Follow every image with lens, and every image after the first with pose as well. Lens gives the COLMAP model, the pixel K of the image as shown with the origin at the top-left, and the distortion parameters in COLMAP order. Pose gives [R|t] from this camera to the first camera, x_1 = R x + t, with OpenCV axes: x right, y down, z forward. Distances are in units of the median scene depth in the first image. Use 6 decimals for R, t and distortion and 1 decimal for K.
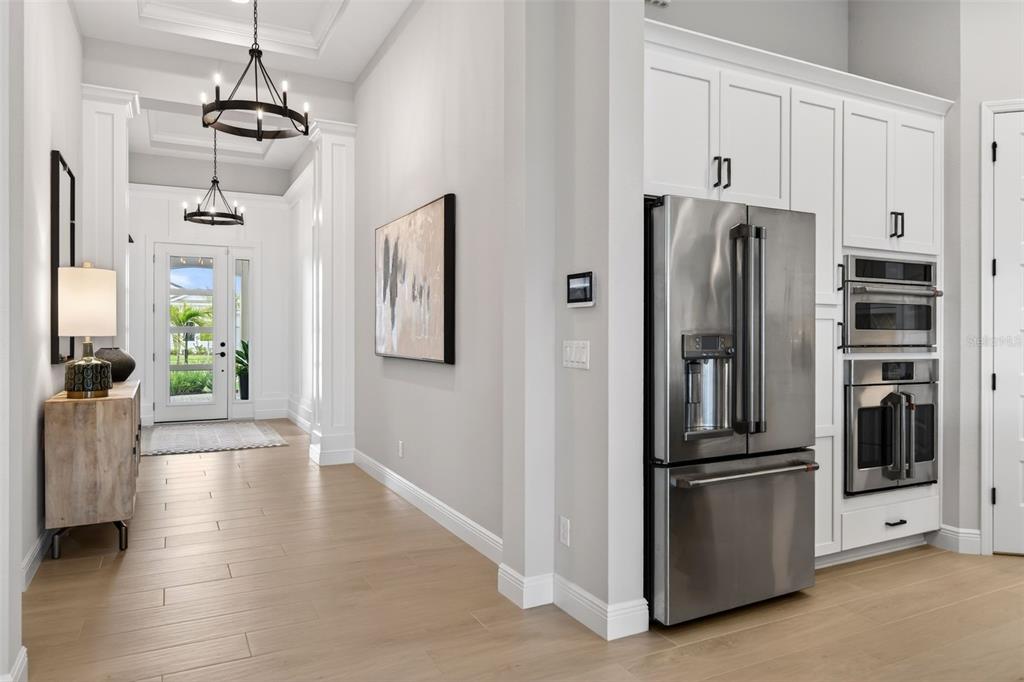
lens RADIAL K [[658.4, 0, 512.0], [0, 658.4, 341.0], [0, 0, 1]] dist [-0.001812, -0.000672]
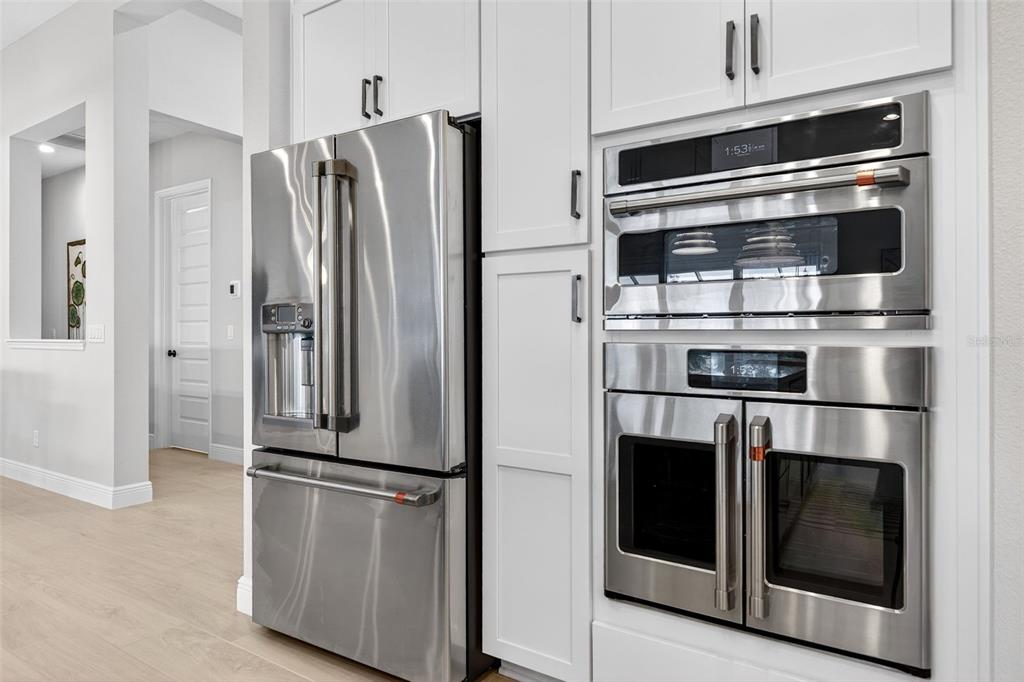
lens RADIAL K [[608.6, 0, 512.5], [0, 608.6, 321.3], [0, 0, 1]] dist [-0.000365, 0.000027]
pose [[0.500462, -0.022784, -0.865458, 0.941607], [-0.004369, 0.999574, -0.028840, 0.028048], [0.865747, 0.018214, 0.500150, 0.711419]]
